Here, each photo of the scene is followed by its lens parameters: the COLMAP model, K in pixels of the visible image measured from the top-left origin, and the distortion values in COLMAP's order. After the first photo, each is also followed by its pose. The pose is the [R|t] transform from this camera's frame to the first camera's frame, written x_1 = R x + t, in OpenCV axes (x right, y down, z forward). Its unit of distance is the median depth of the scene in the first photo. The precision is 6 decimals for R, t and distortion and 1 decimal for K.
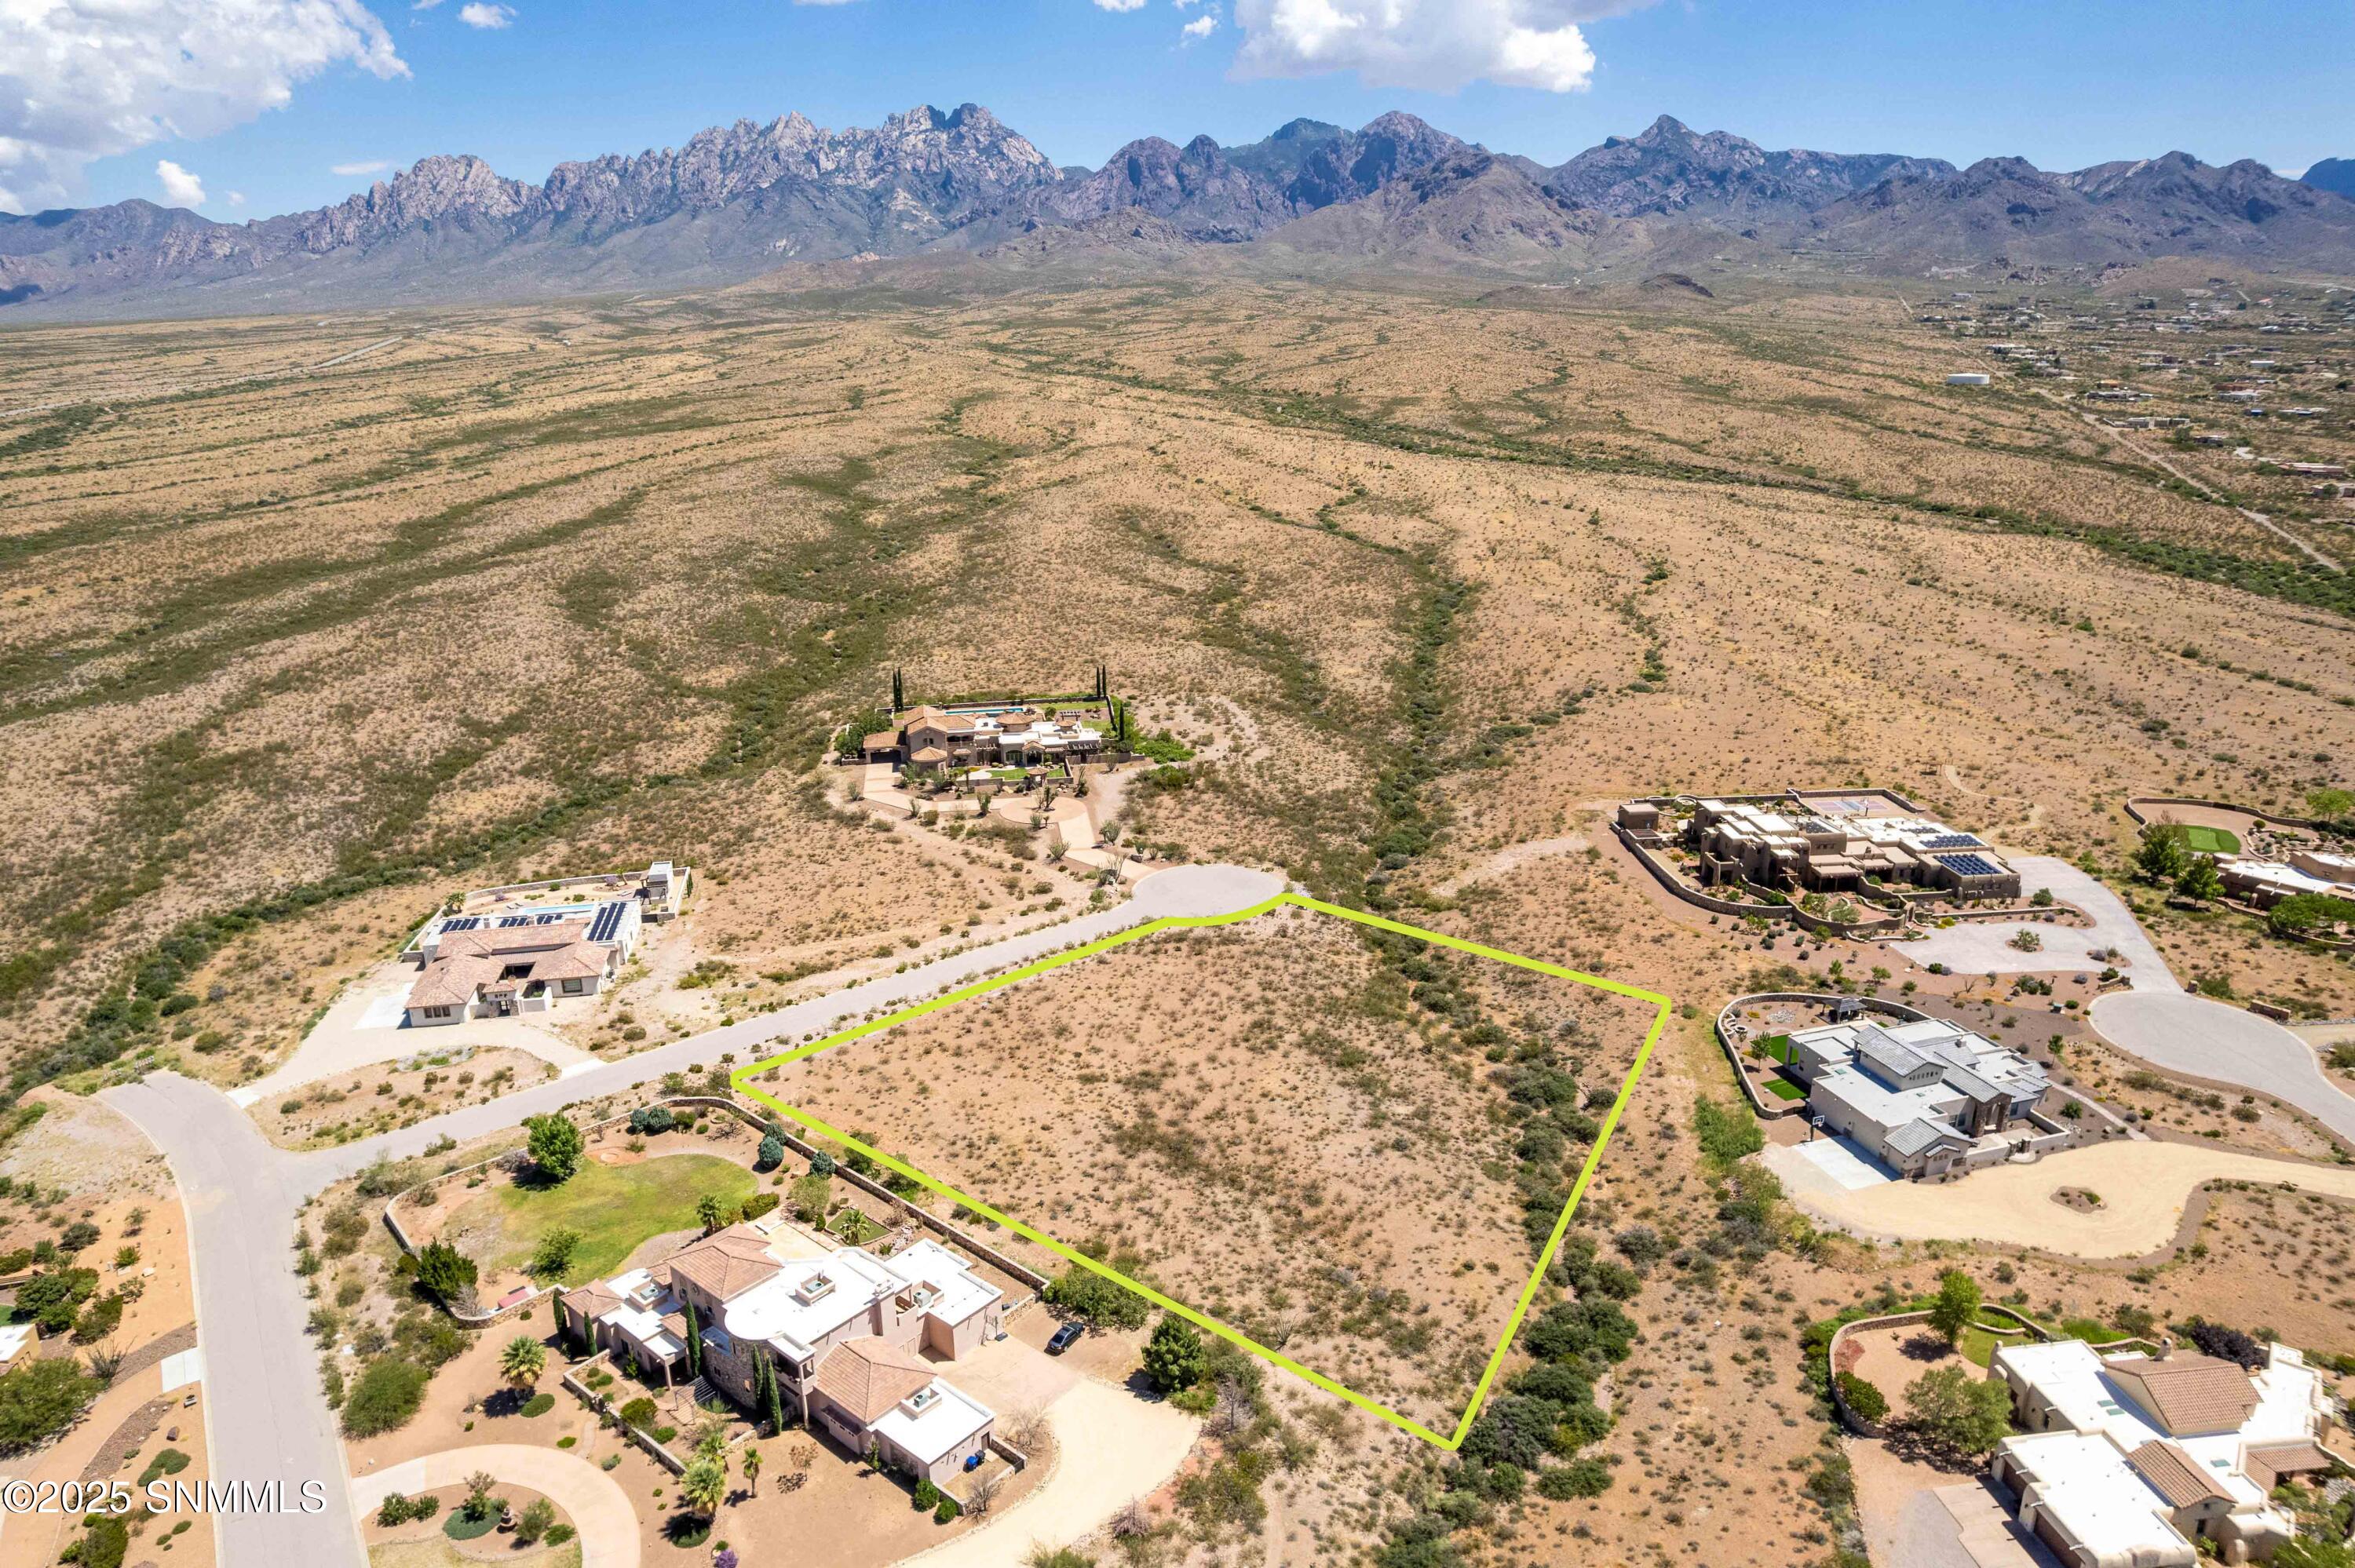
lens RADIAL K [[1507.4, 0, 1178.6], [0, 1507.4, 791.7], [0, 0, 1]] dist [-0.081778, 0.074057]
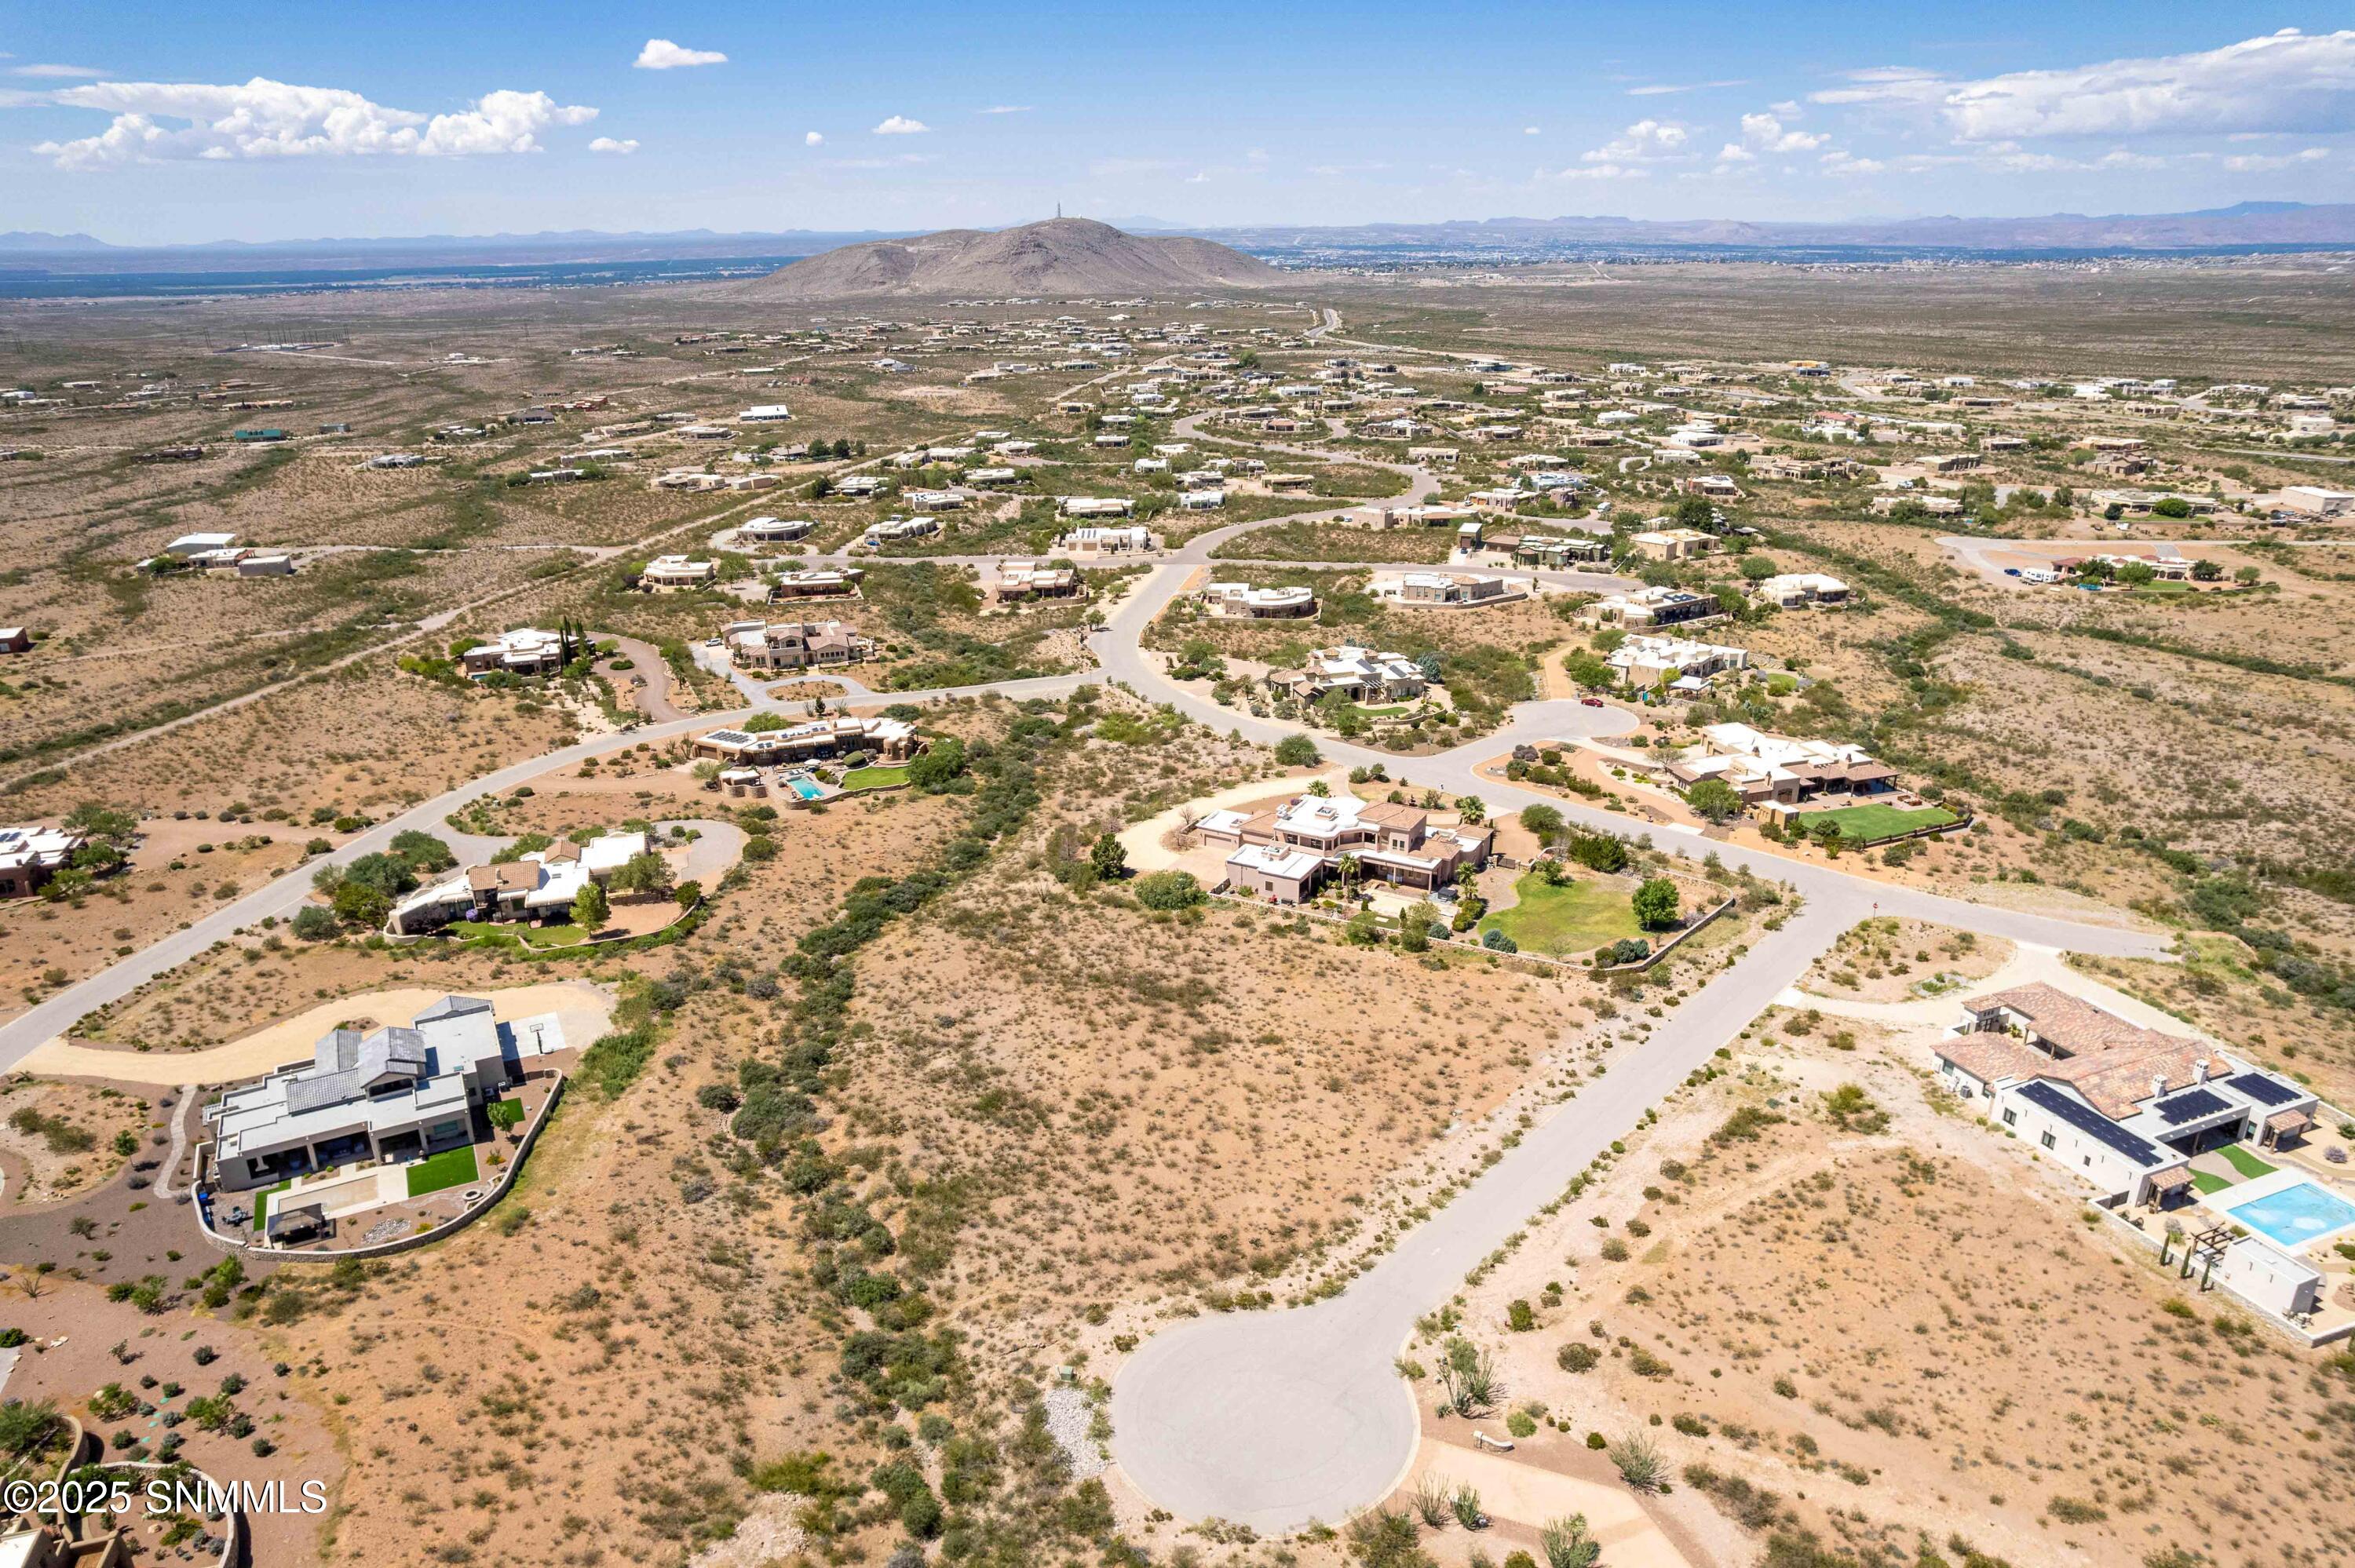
lens RADIAL K [[1503.4, 0, 1179.5], [0, 1503.4, 797.7], [0, 0, 1]] dist [-0.075202, 0.066846]
pose [[-0.980096, 0.089057, -0.177427, 0.119178], [-0.042255, 0.779672, 0.624760, -0.408827], [0.193974, 0.619823, -0.760391, 1.286567]]
